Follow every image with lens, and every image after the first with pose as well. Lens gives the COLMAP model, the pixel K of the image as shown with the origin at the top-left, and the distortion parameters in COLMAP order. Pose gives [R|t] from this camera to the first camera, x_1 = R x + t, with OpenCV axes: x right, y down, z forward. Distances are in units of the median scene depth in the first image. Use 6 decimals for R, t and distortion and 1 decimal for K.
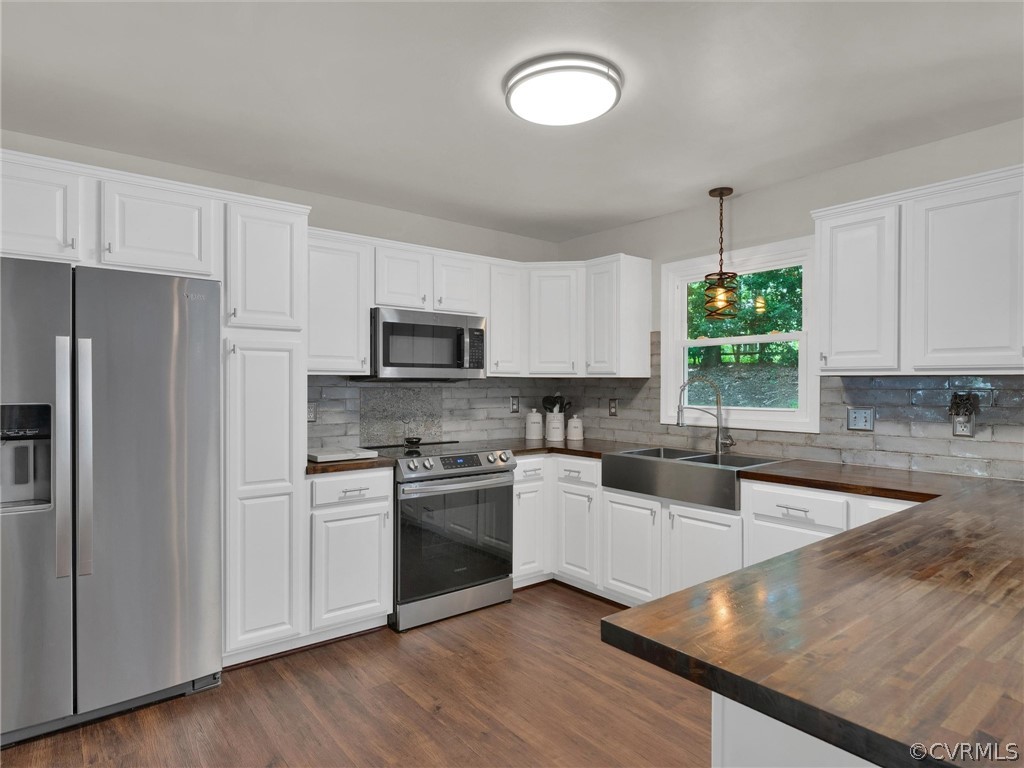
lens RADIAL K [[585.4, 0, 506.3], [0, 585.4, 387.1], [0, 0, 1]] dist [-0.001218, -0.001935]
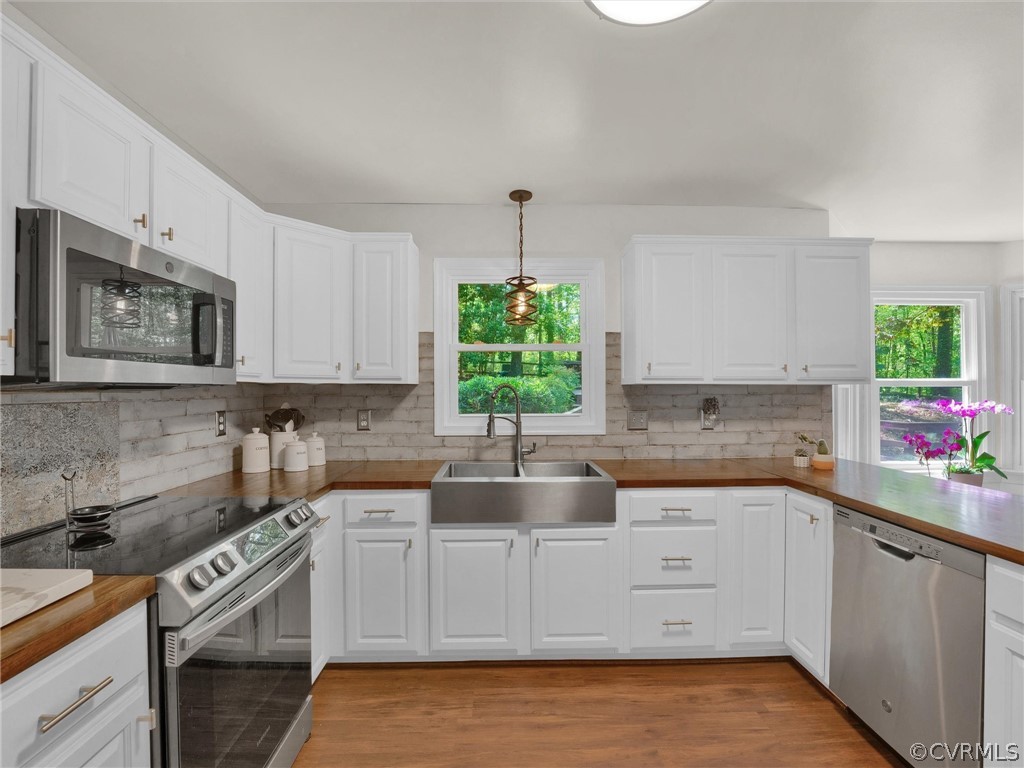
lens RADIAL K [[472.6, 0, 509.3], [0, 472.6, 386.6], [0, 0, 1]] dist [-0.026490, 0.000465]
pose [[0.604130, -0.000156, 0.796886, -0.275063], [0.006976, 0.999963, -0.005093, -0.009186], [-0.796855, 0.008636, 0.604109, 0.542672]]
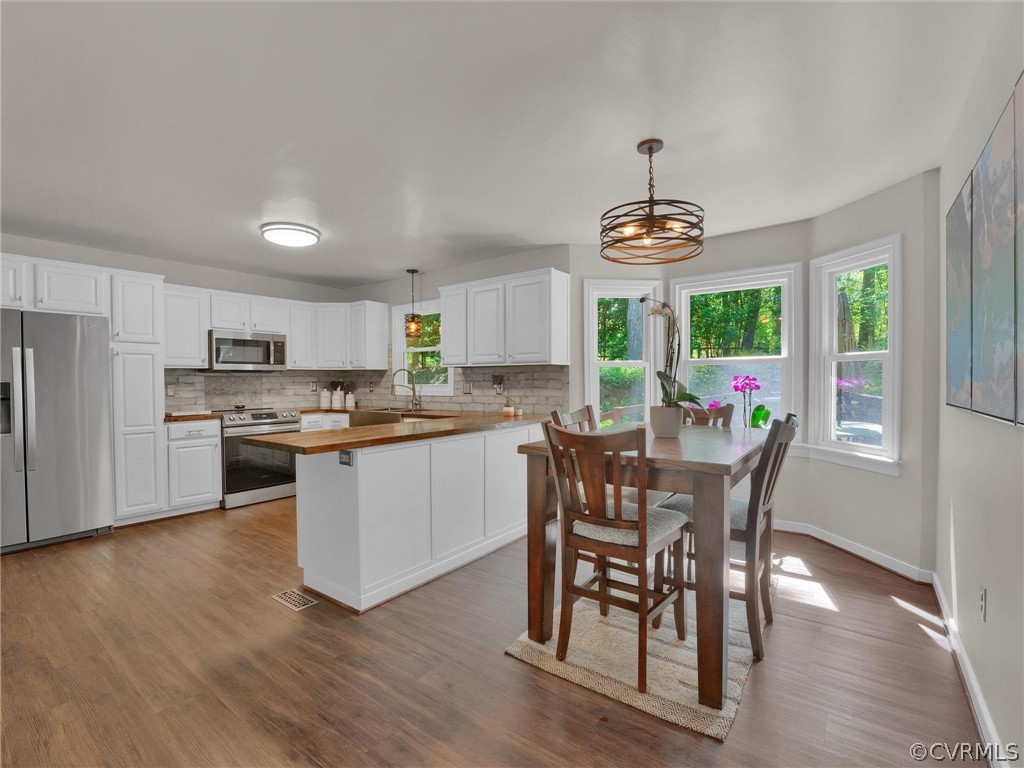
lens RADIAL K [[472.6, 0, 509.3], [0, 472.6, 386.6], [0, 0, 1]] dist [-0.026490, 0.000465]
pose [[0.969027, -0.013131, 0.246604, 0.290208], [0.011069, 0.999891, 0.009746, 0.029923], [-0.246705, -0.006715, 0.969067, -0.566767]]
